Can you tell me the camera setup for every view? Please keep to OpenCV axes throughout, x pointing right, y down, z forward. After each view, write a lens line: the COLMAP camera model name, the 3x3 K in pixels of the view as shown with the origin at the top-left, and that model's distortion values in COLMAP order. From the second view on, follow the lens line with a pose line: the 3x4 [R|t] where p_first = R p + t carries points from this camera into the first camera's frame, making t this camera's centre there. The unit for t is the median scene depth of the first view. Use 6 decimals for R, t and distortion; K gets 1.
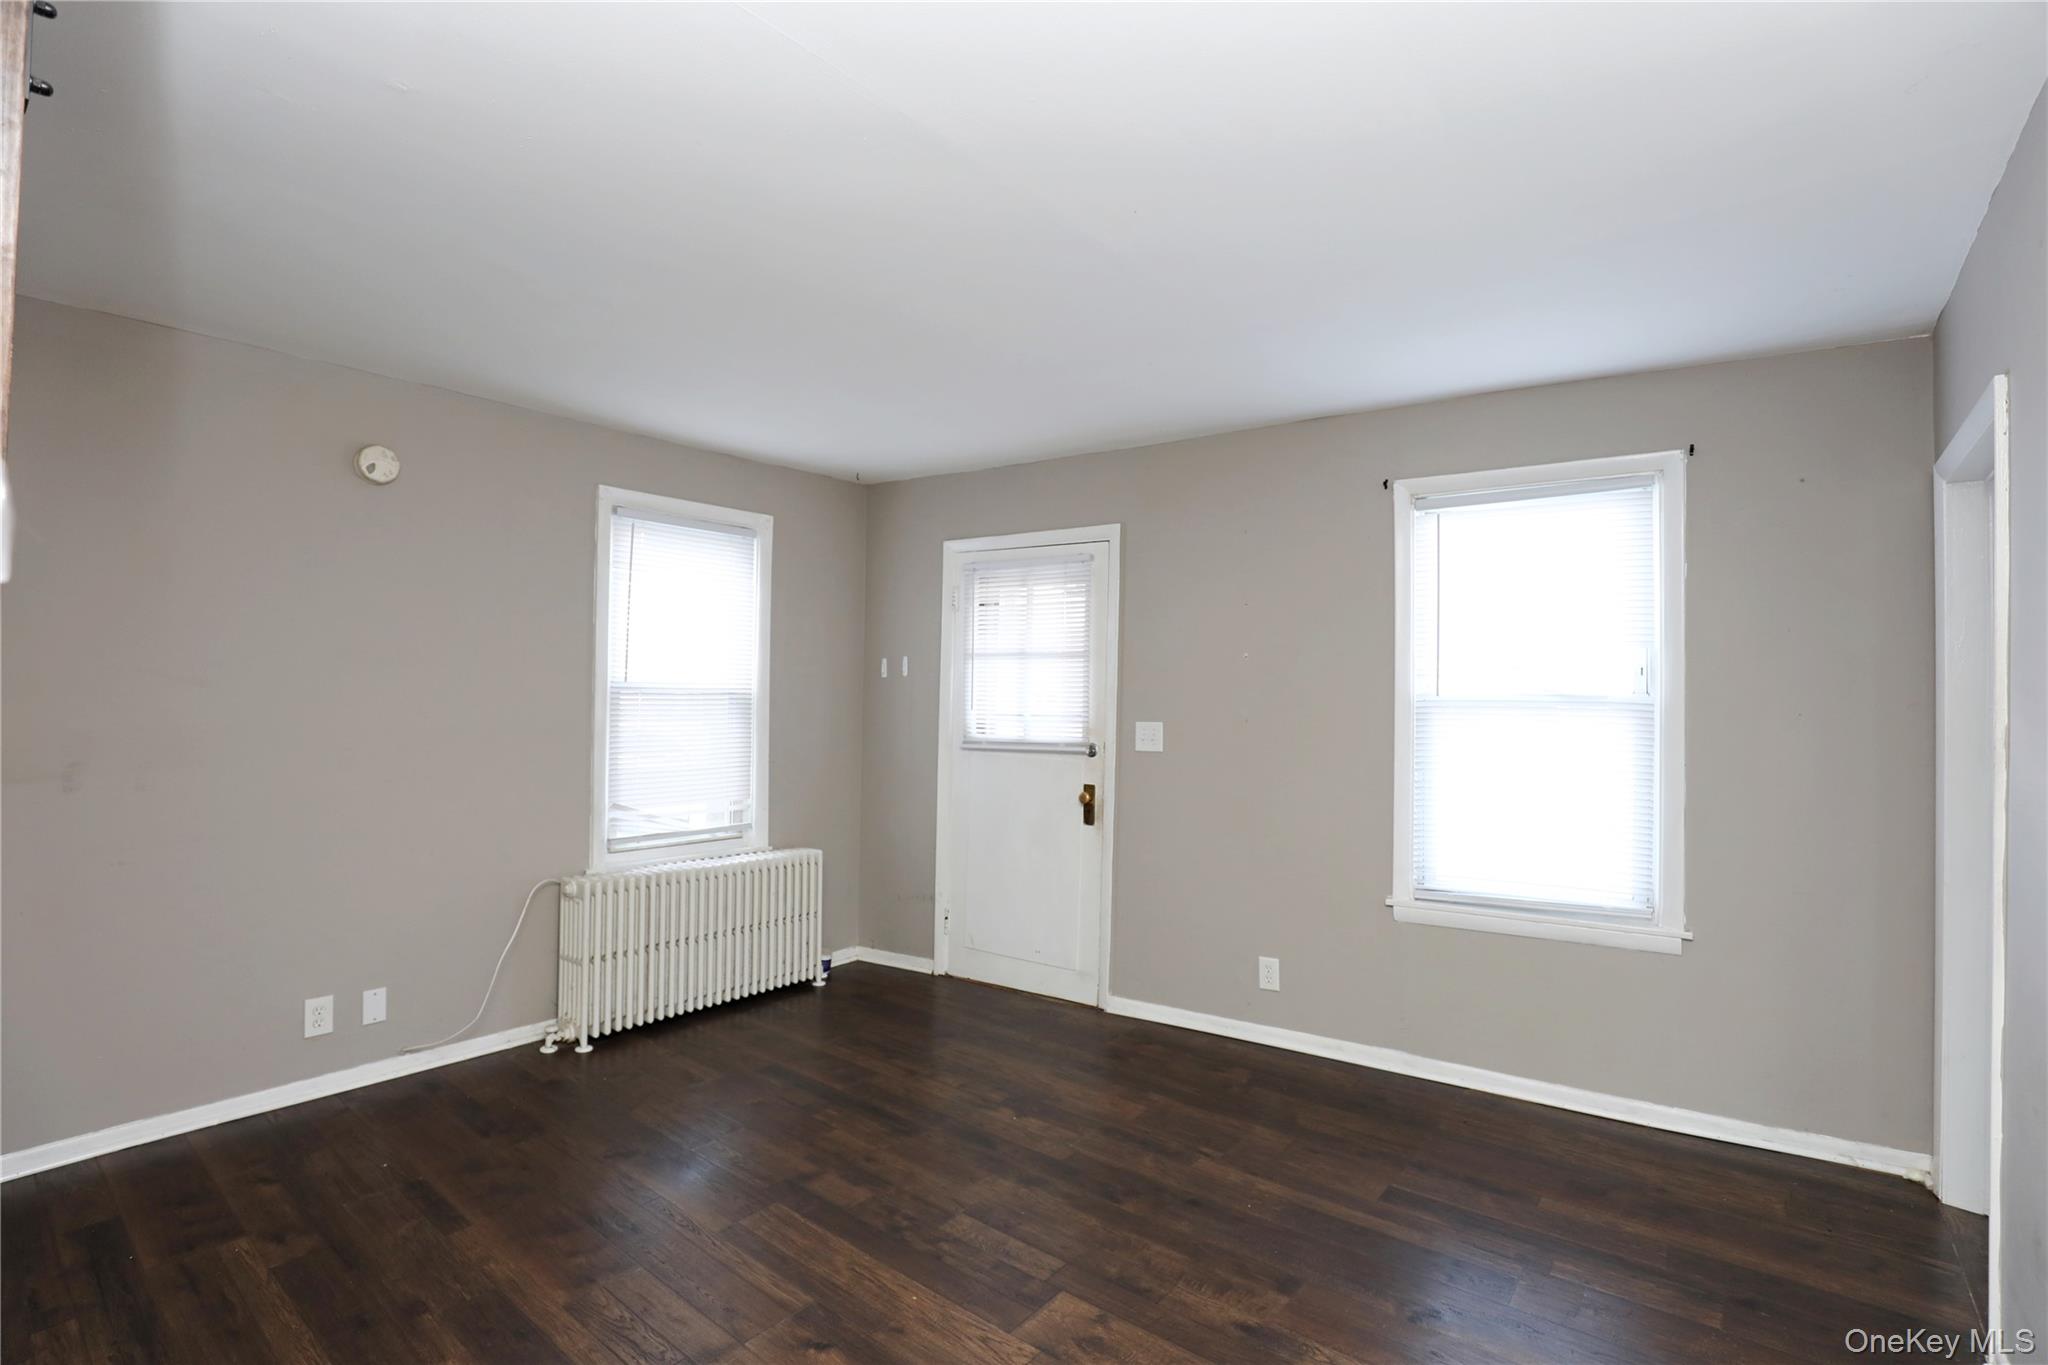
lens RADIAL K [[935.8, 0, 1014.6], [0, 935.8, 682.5], [0, 0, 1]] dist [-0.038323, 0.005700]
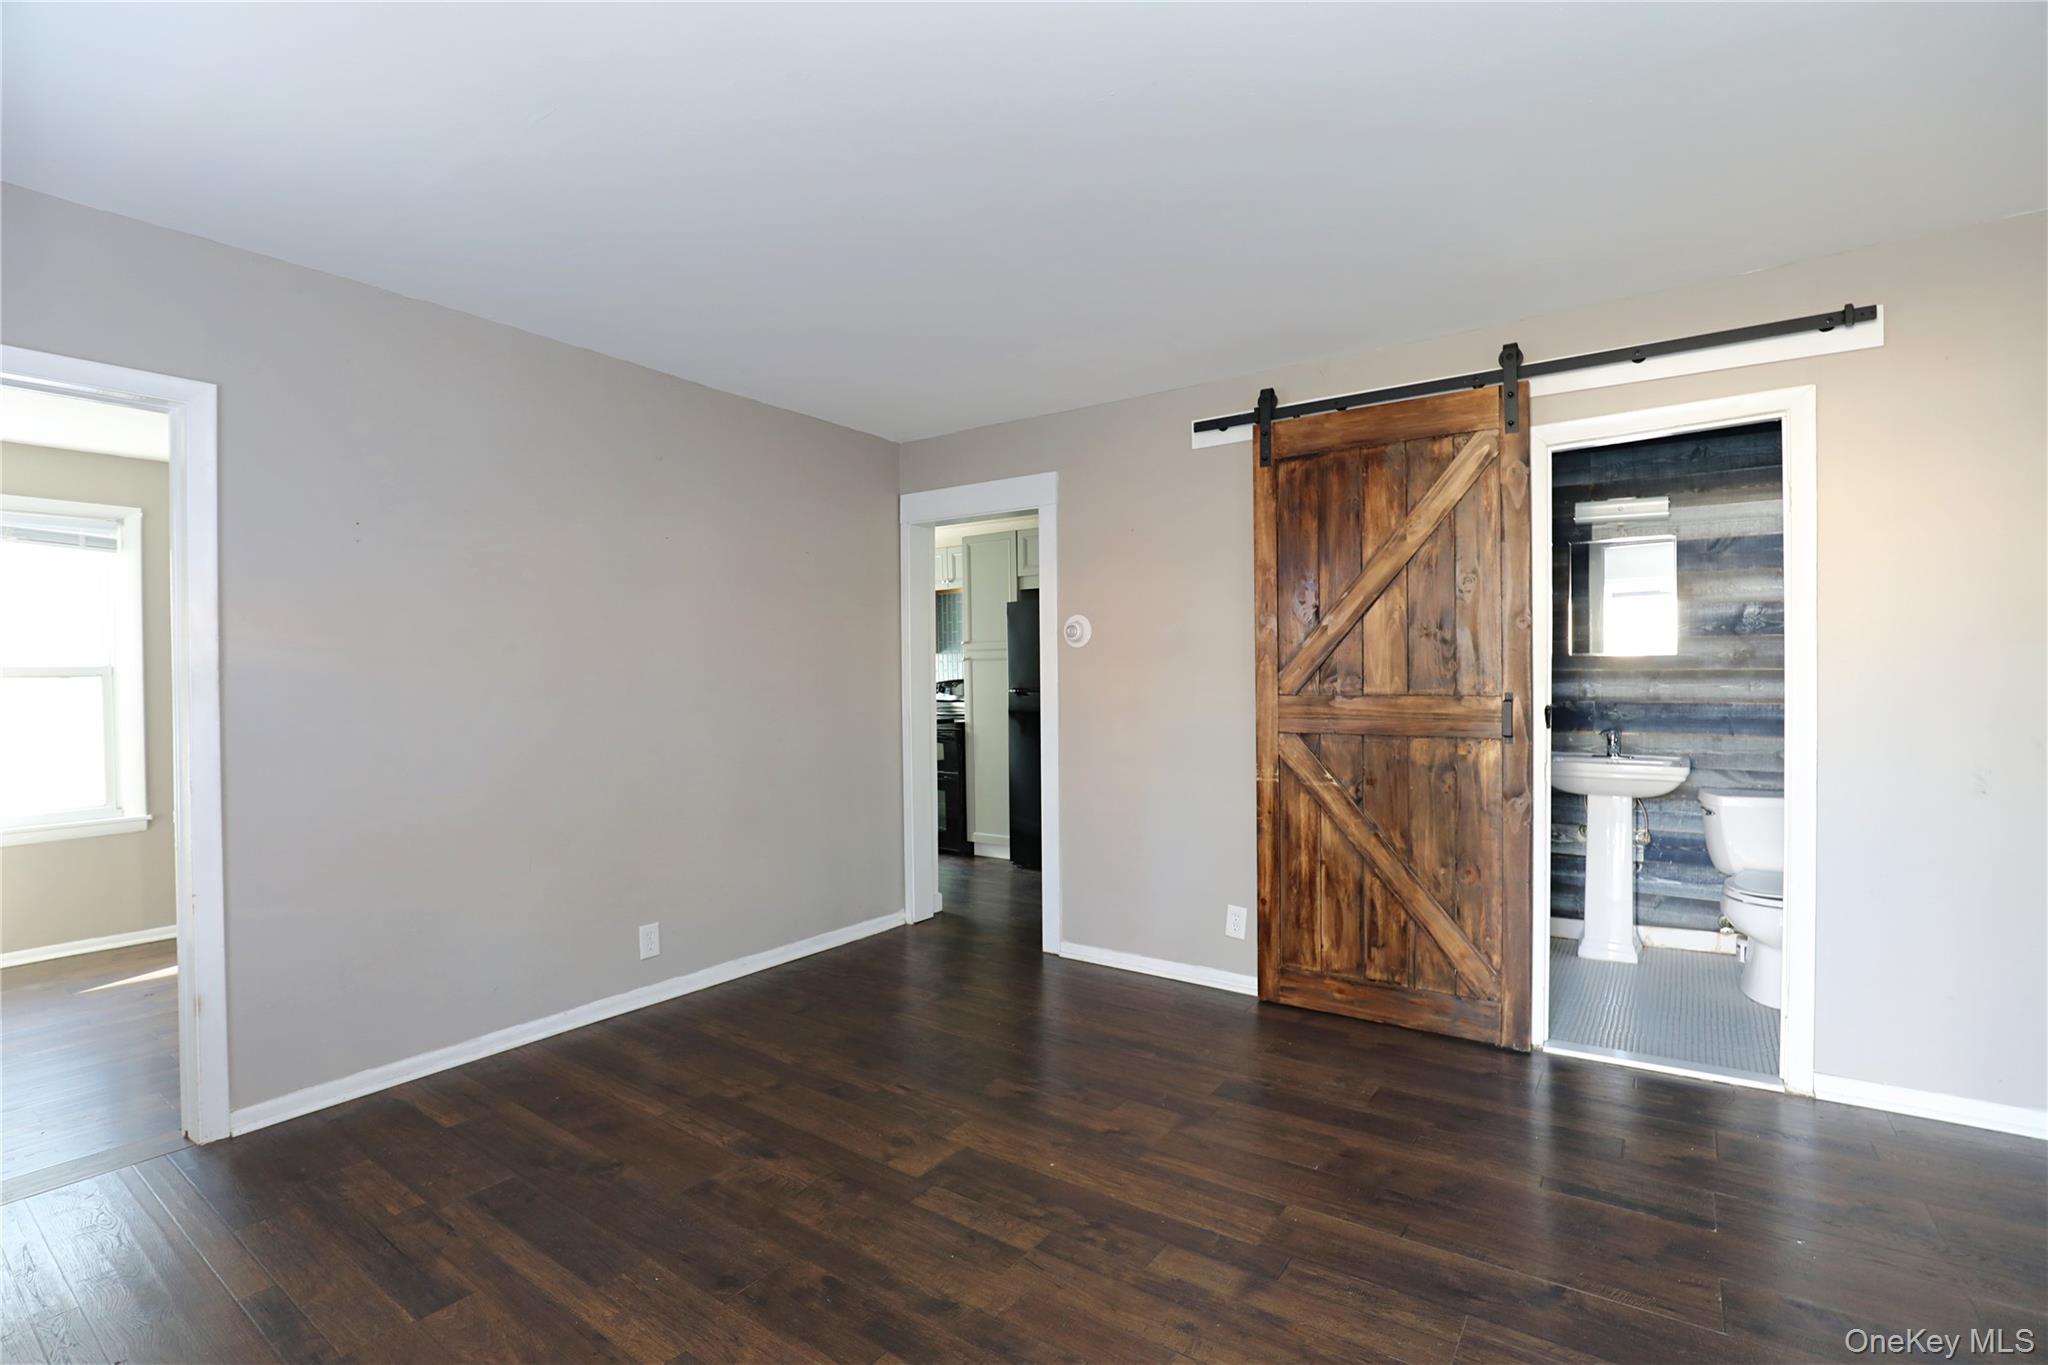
lens RADIAL K [[935.8, 0, 1014.6], [0, 935.8, 682.5], [0, 0, 1]] dist [-0.038323, 0.005700]
pose [[-0.998365, -0.001380, -0.057149, 0.001275], [-0.000721, 0.999933, -0.011554, 0.078745], [0.057162, -0.011494, -0.998299, 1.773591]]
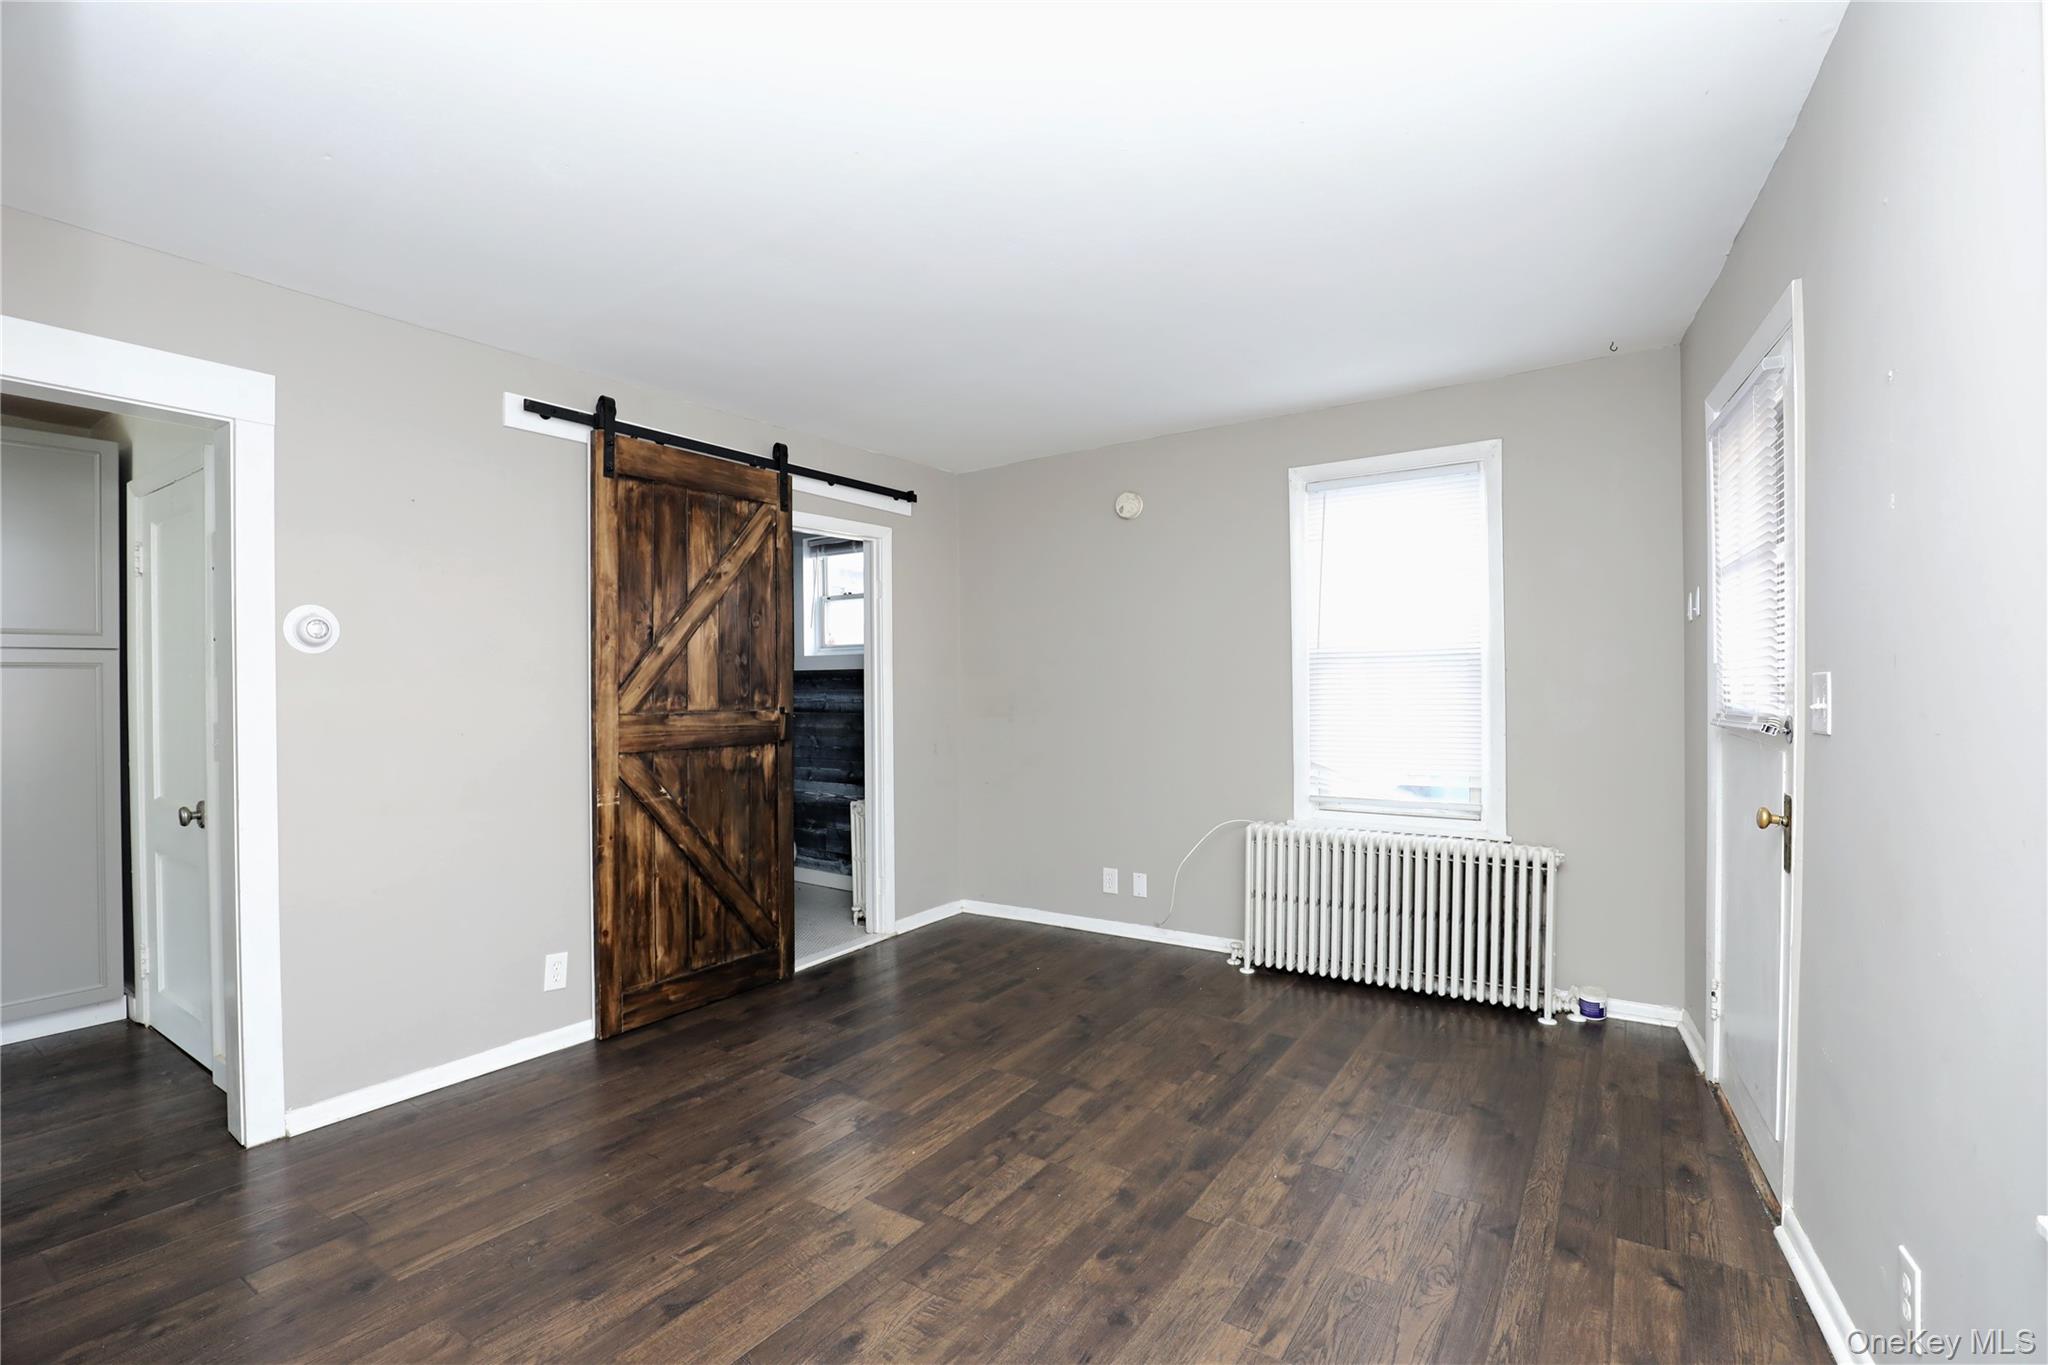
lens RADIAL K [[935.8, 0, 1014.6], [0, 935.8, 682.5], [0, 0, 1]] dist [-0.038323, 0.005700]
pose [[0.082247, -0.016265, -0.996479, 0.919907], [0.025983, 0.999562, -0.014171, 0.068136], [0.996273, -0.024726, 0.082634, 0.870952]]
